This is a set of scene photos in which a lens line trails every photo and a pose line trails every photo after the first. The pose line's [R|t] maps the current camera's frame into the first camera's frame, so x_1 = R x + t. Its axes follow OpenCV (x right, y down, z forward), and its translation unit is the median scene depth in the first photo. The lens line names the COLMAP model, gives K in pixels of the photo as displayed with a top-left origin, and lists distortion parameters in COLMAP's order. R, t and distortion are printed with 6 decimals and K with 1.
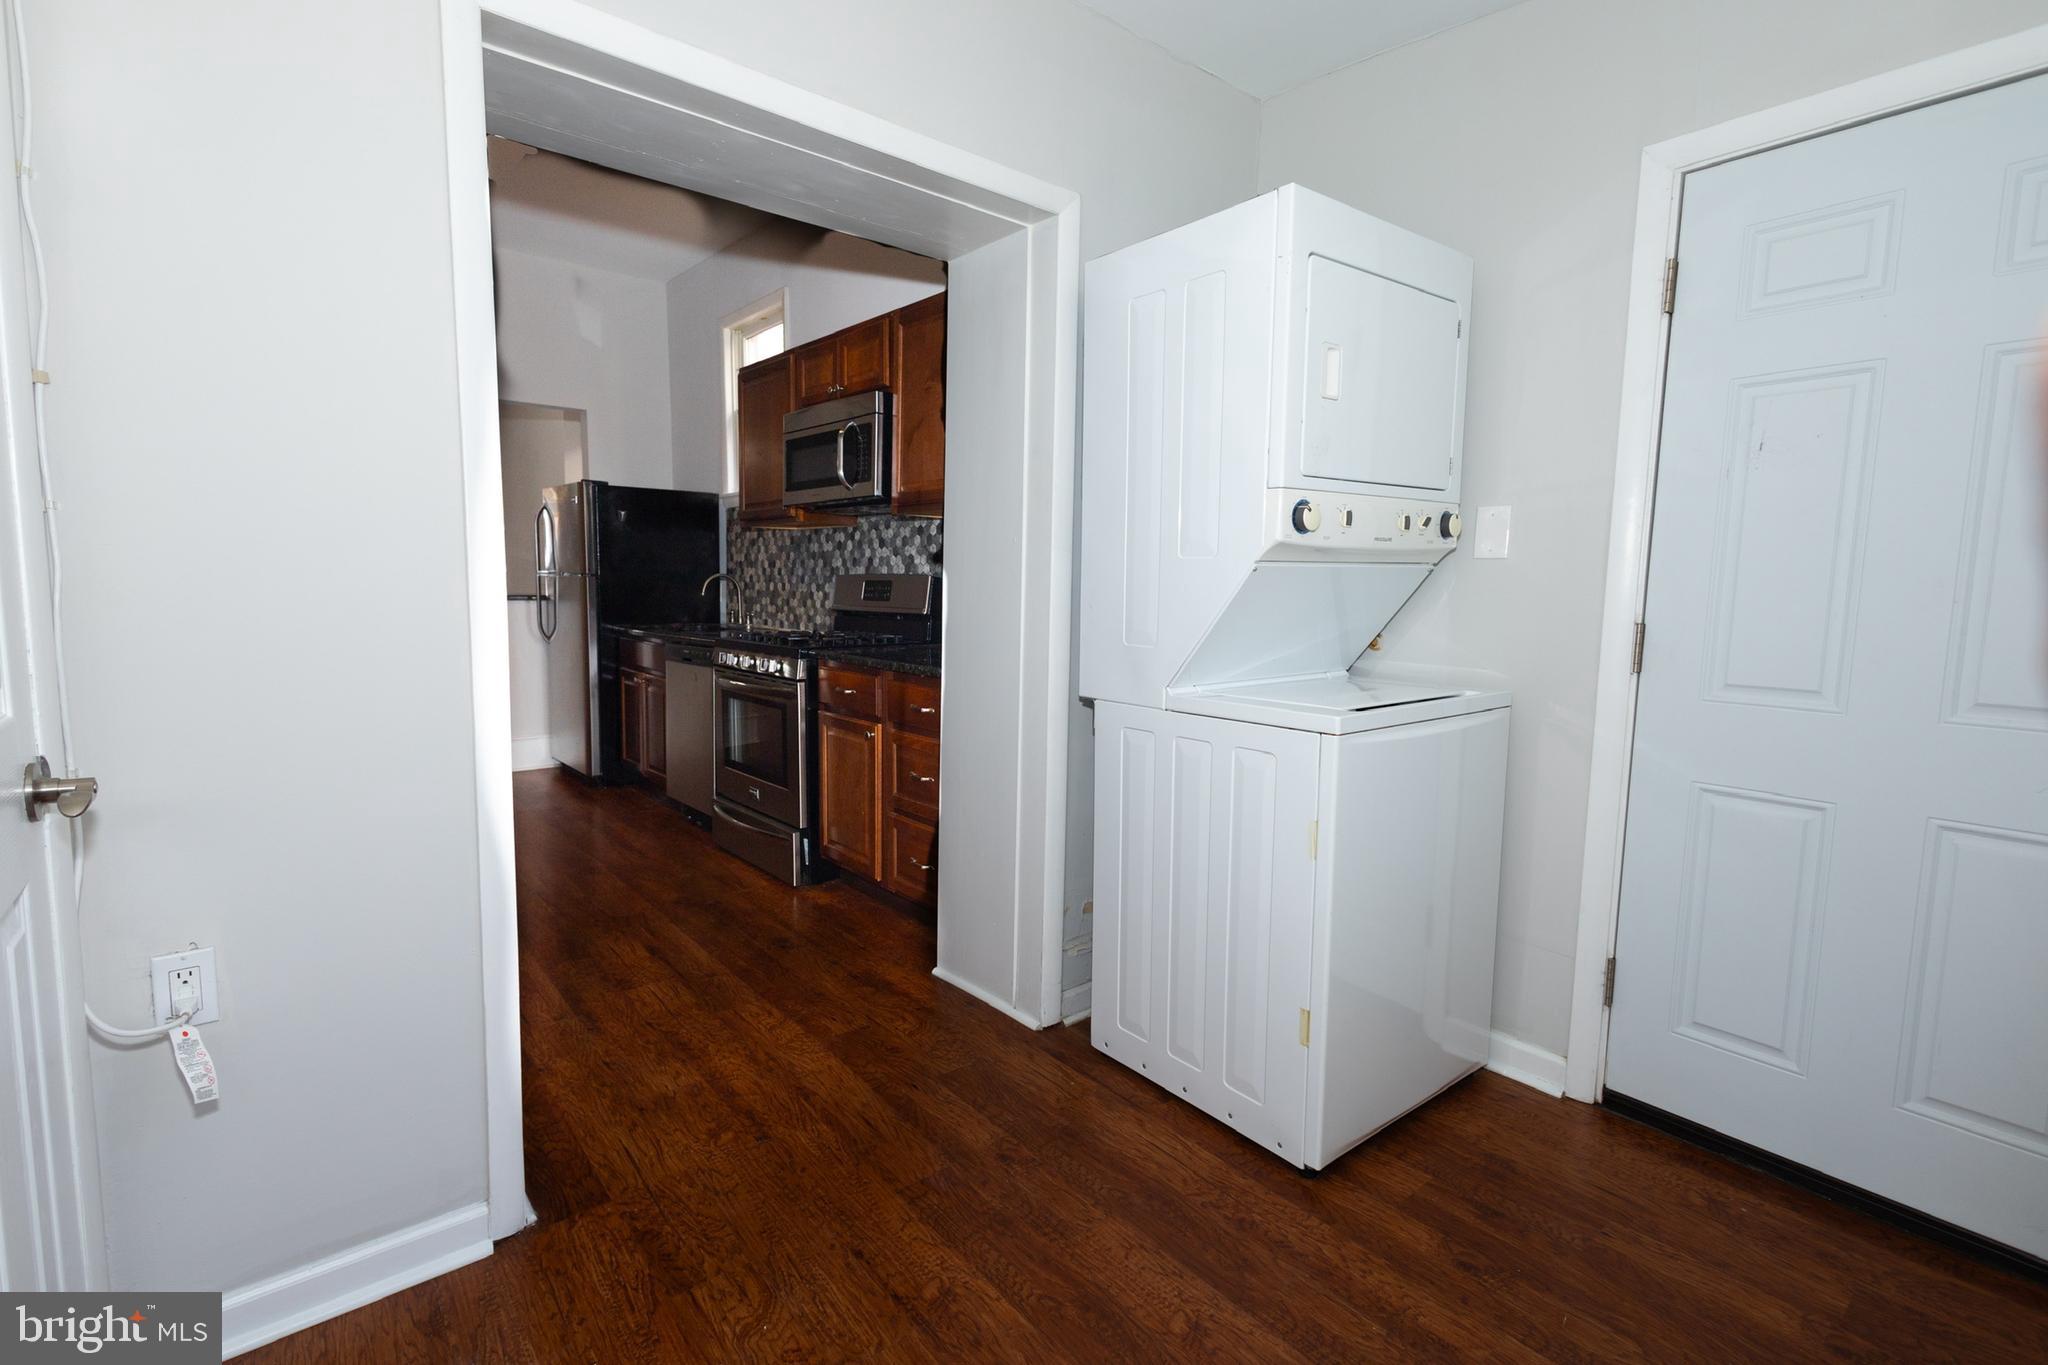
lens RADIAL K [[937.2, 0, 1016.3], [0, 937.2, 678.5], [0, 0, 1]] dist [0.017132, -0.001083]
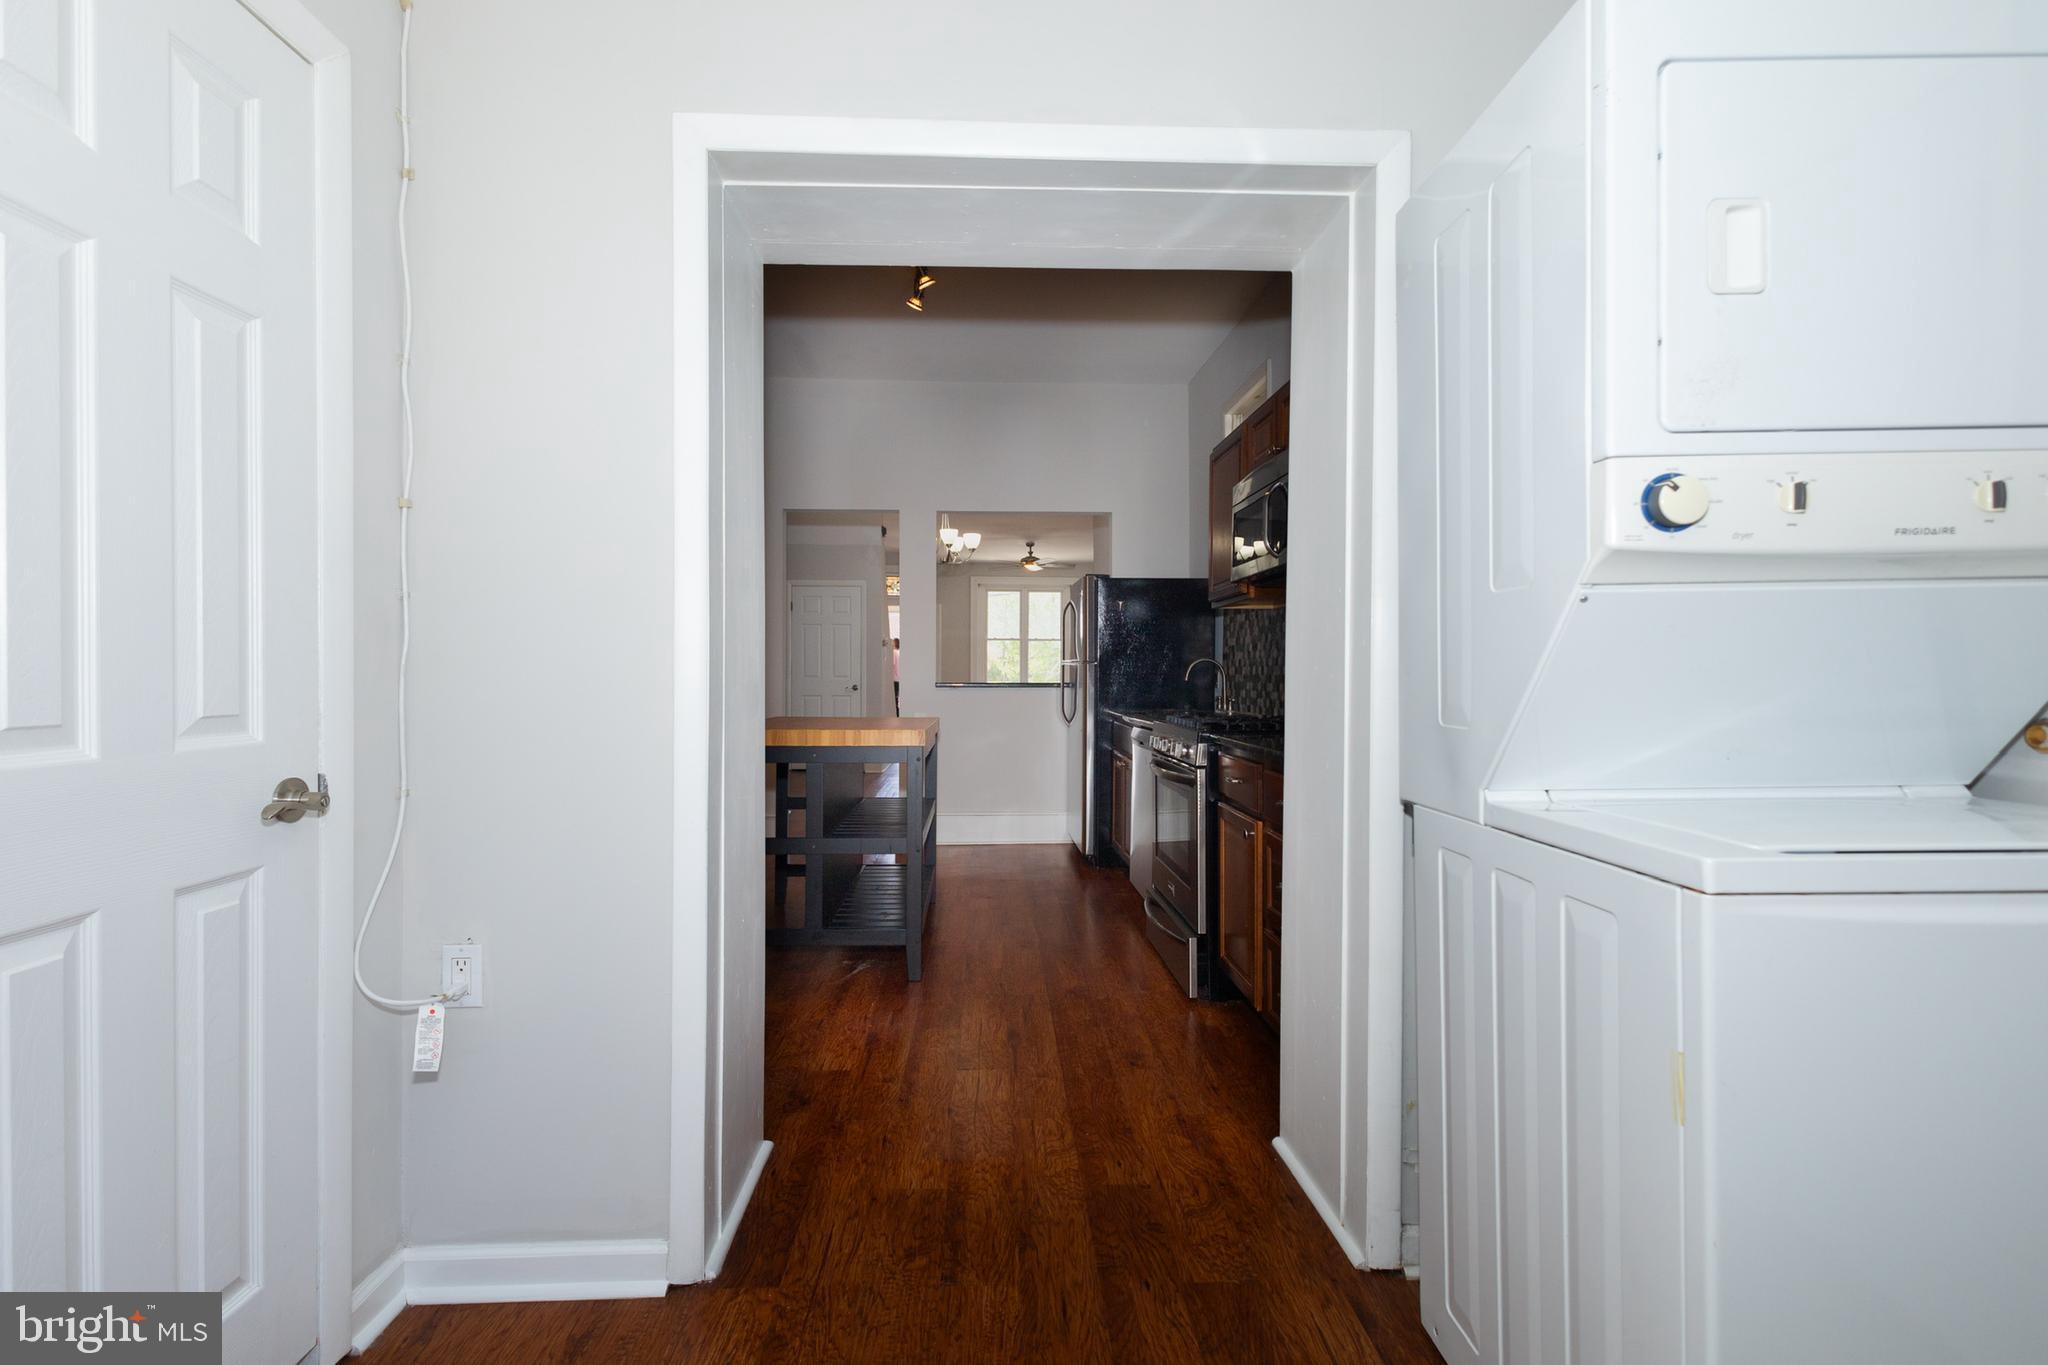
lens RADIAL K [[937.2, 0, 1014.8], [0, 937.2, 678.9], [0, 0, 1]] dist [0.017132, -0.001083]
pose [[0.794927, -0.009933, -0.606623, 0.284226], [-0.051619, 0.995133, -0.083937, 0.004019], [0.604505, 0.098037, 0.790546, 0.262311]]
